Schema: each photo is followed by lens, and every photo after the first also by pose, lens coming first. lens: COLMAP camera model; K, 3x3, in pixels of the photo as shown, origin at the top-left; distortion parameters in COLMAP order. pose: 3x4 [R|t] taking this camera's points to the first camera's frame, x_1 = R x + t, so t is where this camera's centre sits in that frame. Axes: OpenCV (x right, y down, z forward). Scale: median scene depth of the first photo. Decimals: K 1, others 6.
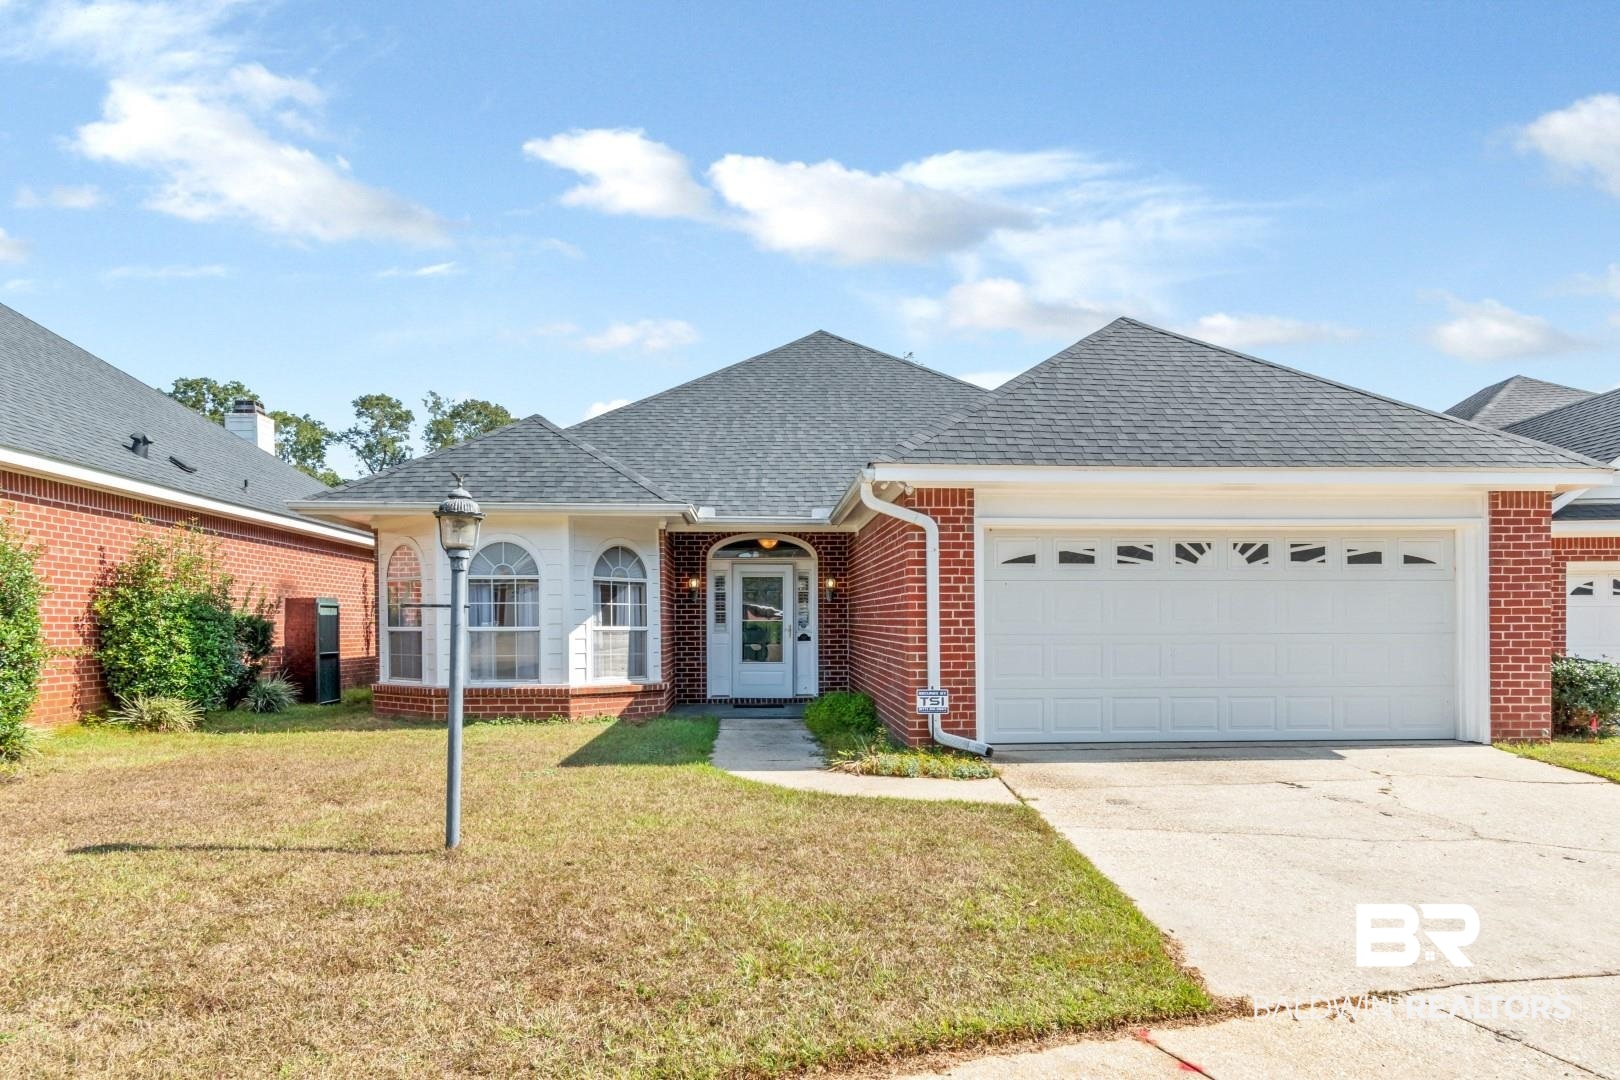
lens RADIAL K [[994.2, 0, 807.6], [0, 994.2, 600.3], [0, 0, 1]] dist [-0.003454, 0.001837]
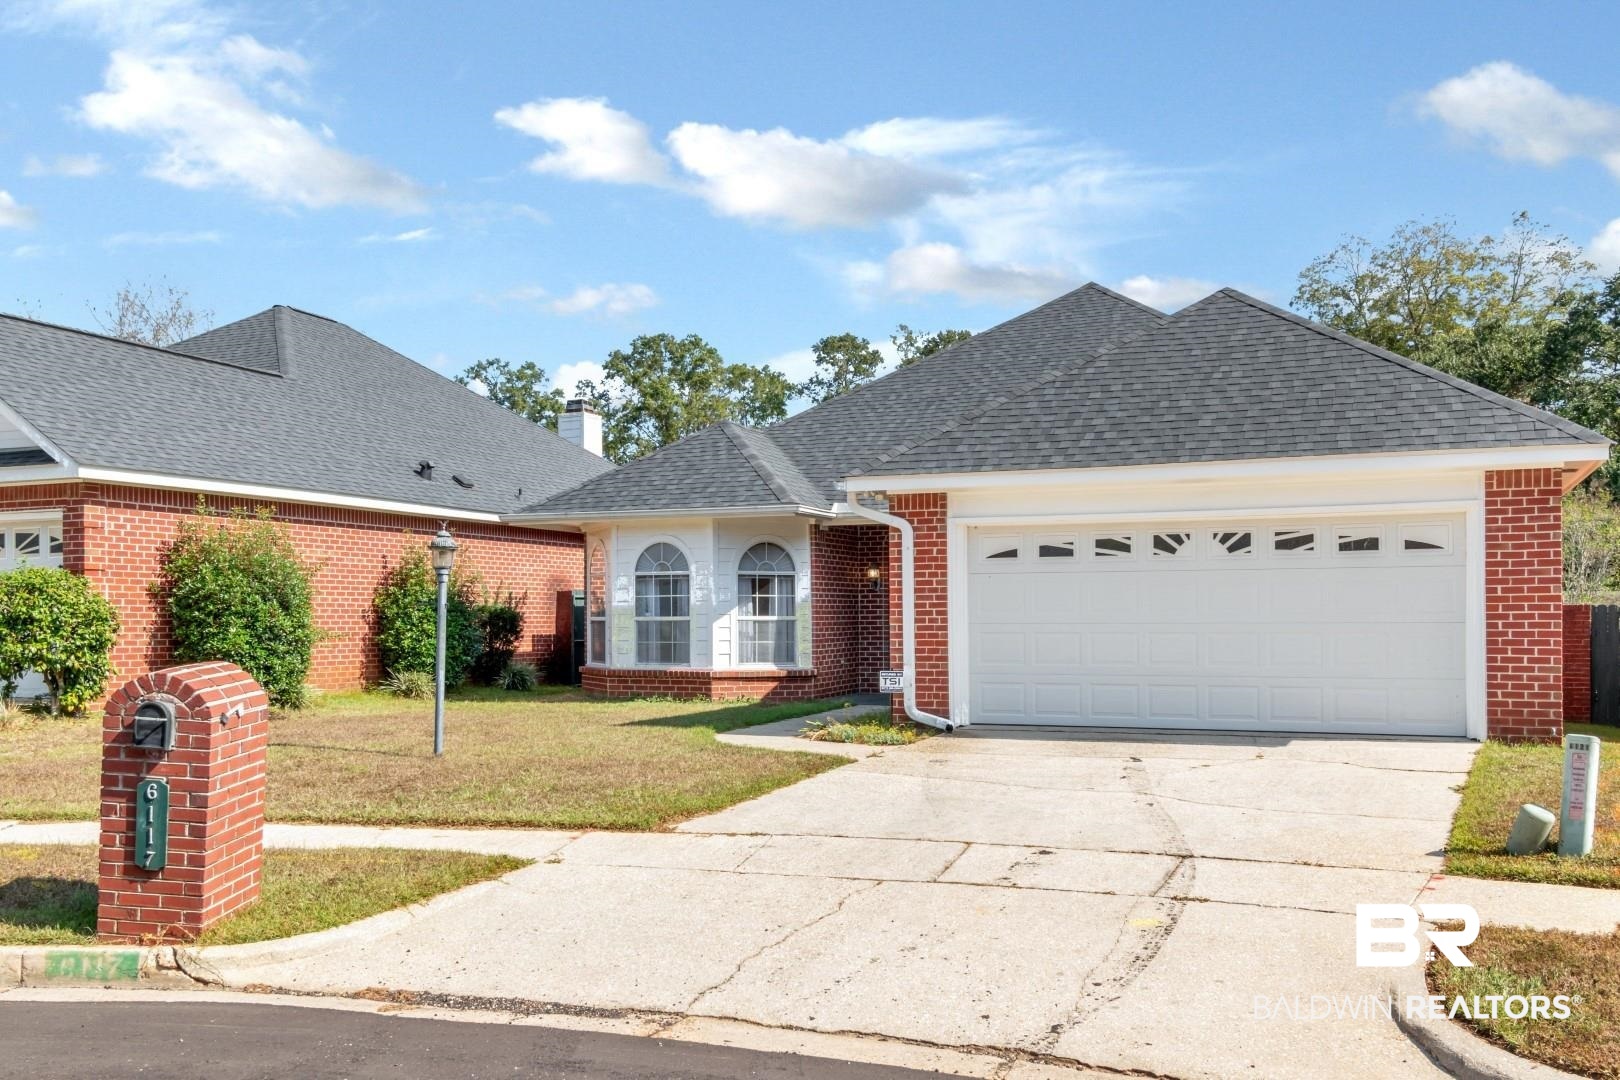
lens RADIAL K [[1345.4, 0, 813.5], [0, 1345.4, 532.8], [0, 0, 1]] dist [-0.002833, -0.008248]
pose [[0.902696, -0.027703, -0.429386, 0.643377], [0.012552, 0.999196, -0.038076, -0.010929], [0.430095, 0.028982, 0.902318, -0.403196]]
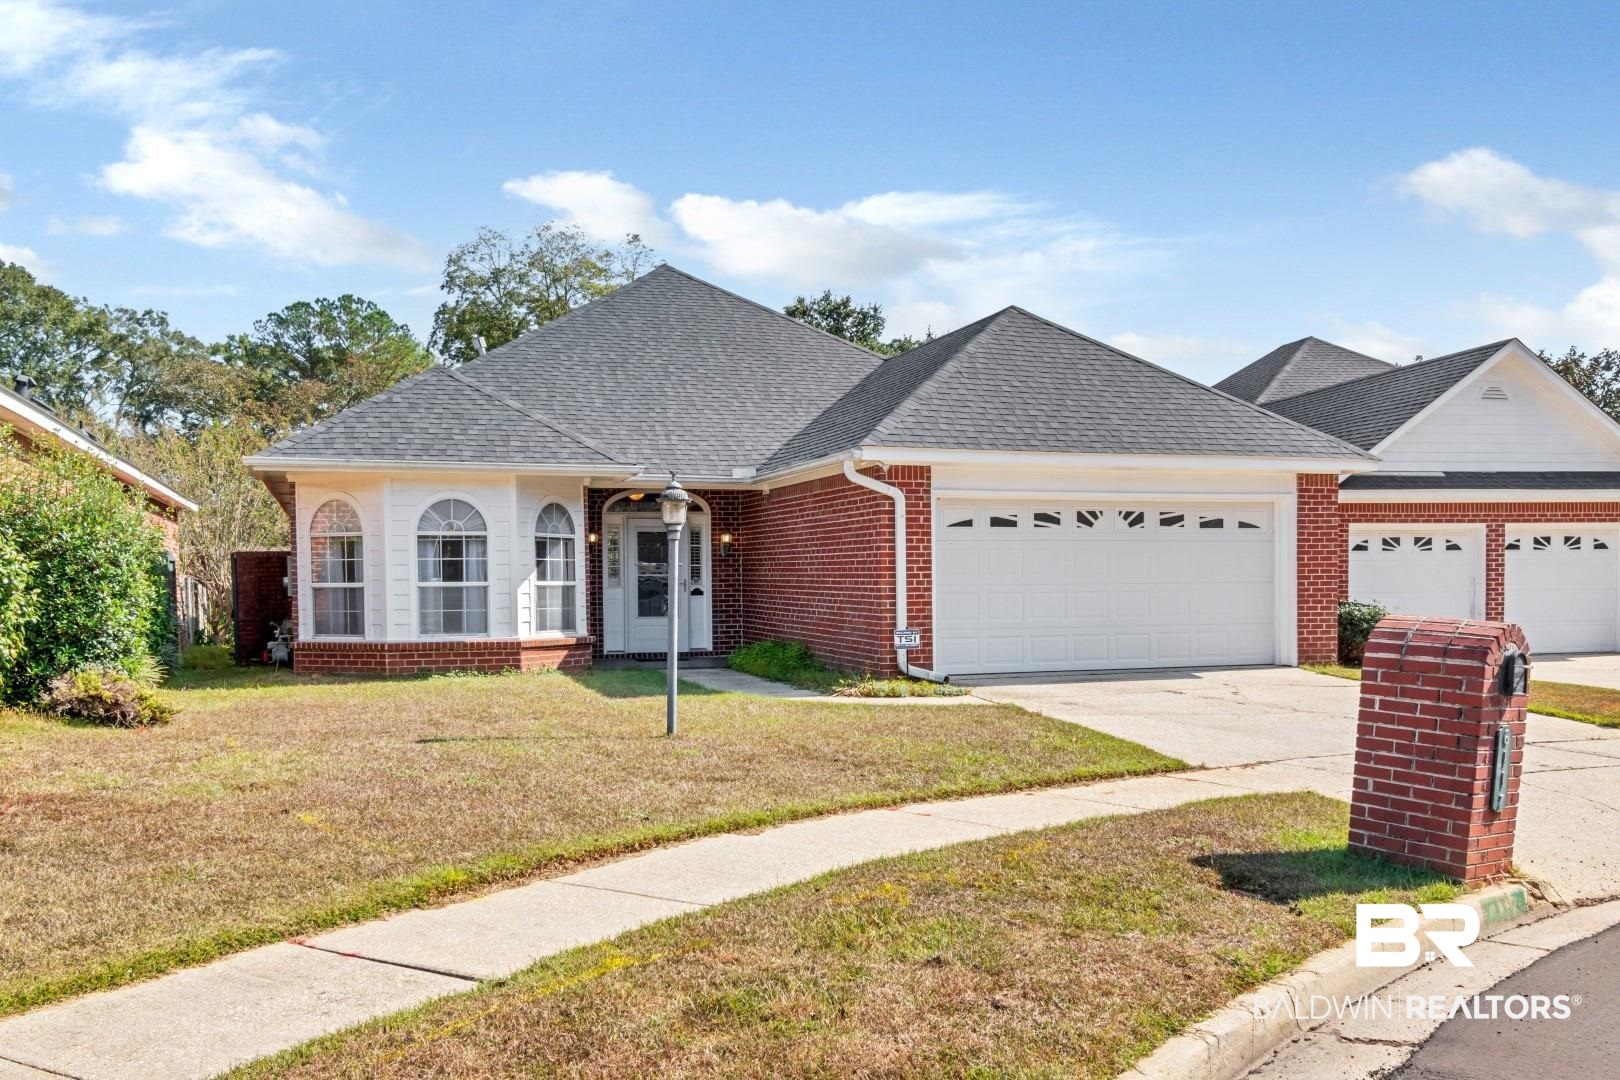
lens RADIAL K [[1316.8, 0, 810.7], [0, 1316.8, 555.3], [0, 0, 1]] dist [-0.006639, -0.000746]
pose [[0.965940, -0.000531, 0.258767, -0.372569], [-0.000784, 0.999987, 0.004980, -0.009852], [-0.258766, -0.005014, 0.965927, -0.497388]]
